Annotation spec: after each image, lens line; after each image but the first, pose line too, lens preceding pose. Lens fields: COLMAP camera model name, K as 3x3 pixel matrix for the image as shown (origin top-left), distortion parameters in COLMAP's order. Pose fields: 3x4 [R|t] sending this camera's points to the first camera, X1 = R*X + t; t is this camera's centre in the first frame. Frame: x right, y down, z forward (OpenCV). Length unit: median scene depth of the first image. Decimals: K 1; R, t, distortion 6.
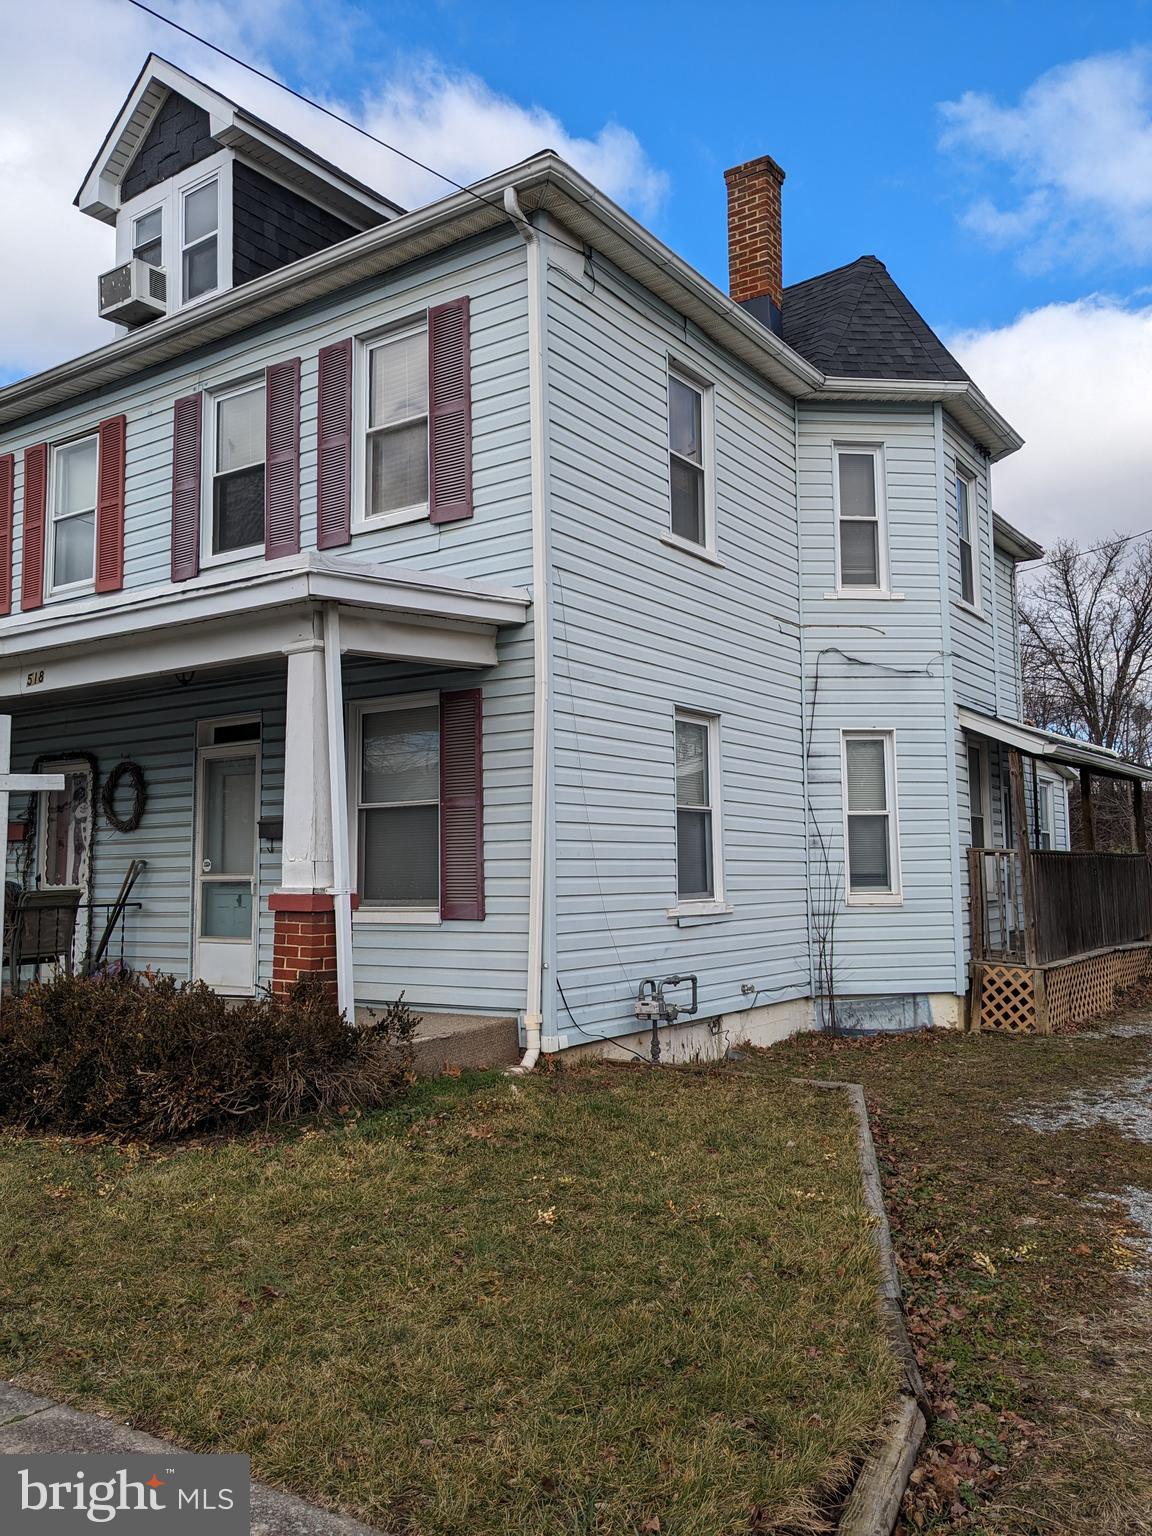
lens RADIAL K [[1220.9, 0, 574.4], [0, 1220.9, 773.7], [0, 0, 1]] dist [0.050774, -0.080289]
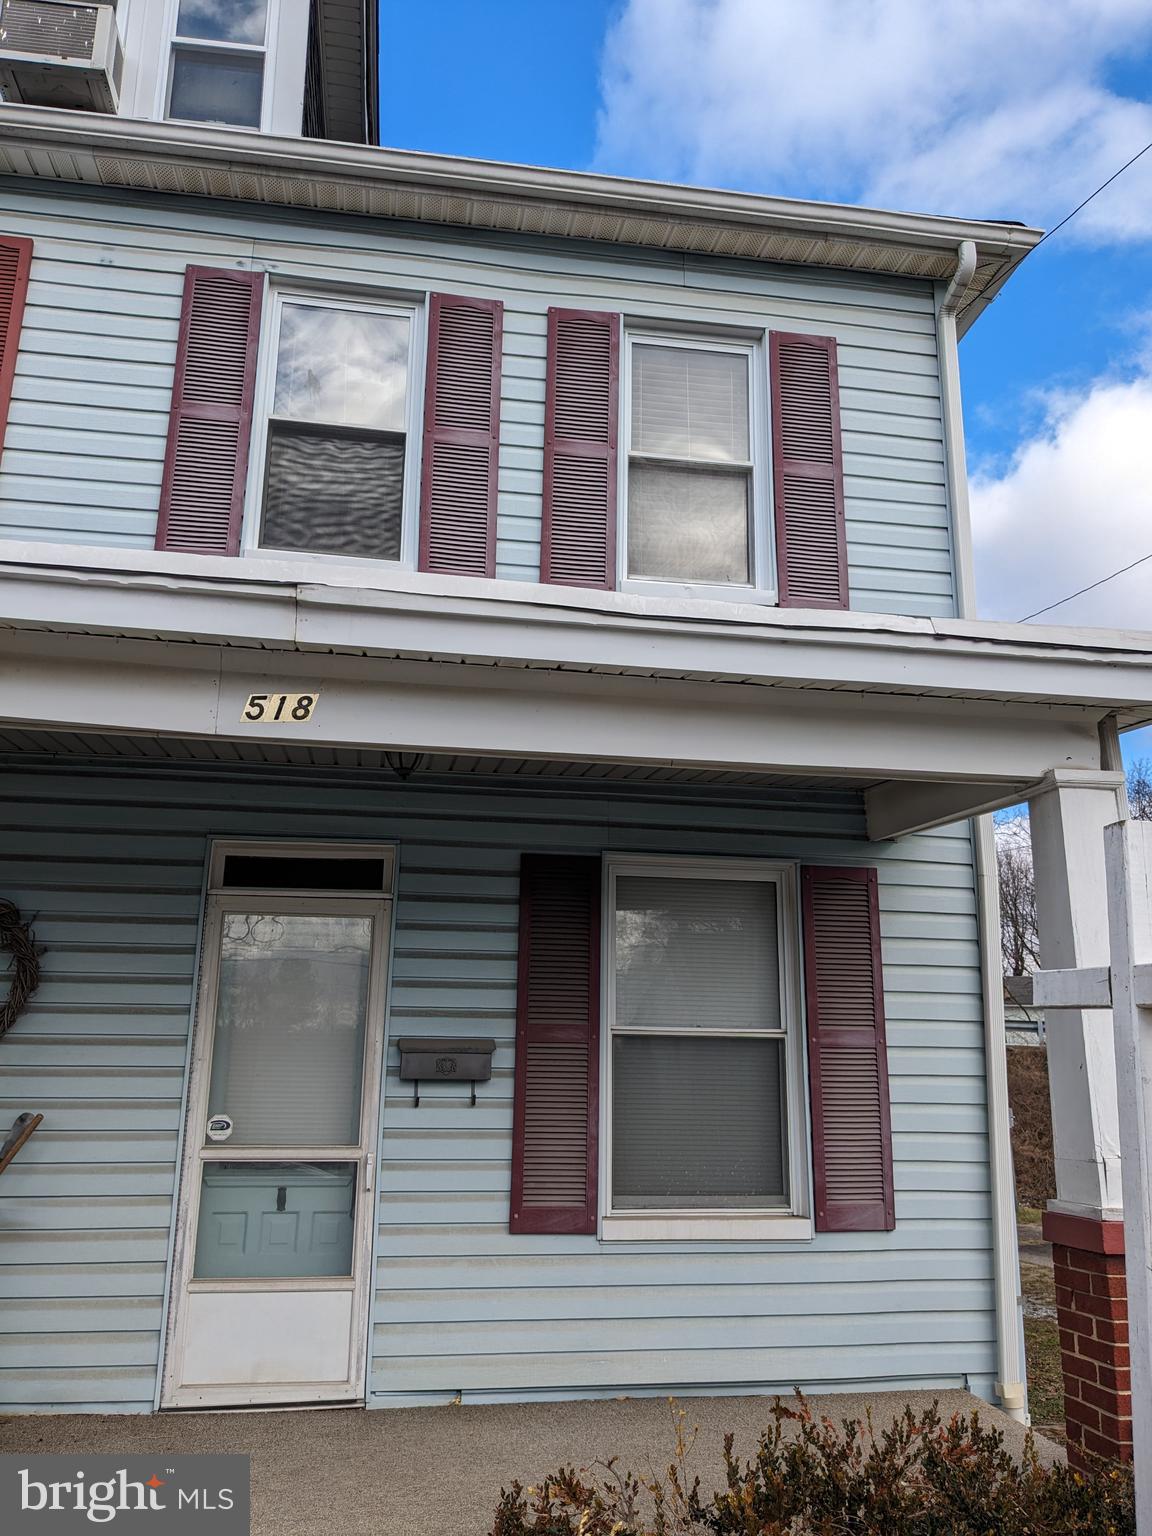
lens RADIAL K [[1220.9, 0, 577.3], [0, 1220.9, 760.8], [0, 0, 1]] dist [0.050774, -0.080289]
pose [[0.713902, 0.195909, 0.672282, -0.589591], [-0.076713, 0.976169, -0.203002, 0.020045], [-0.696031, 0.093350, 0.711918, 0.551303]]
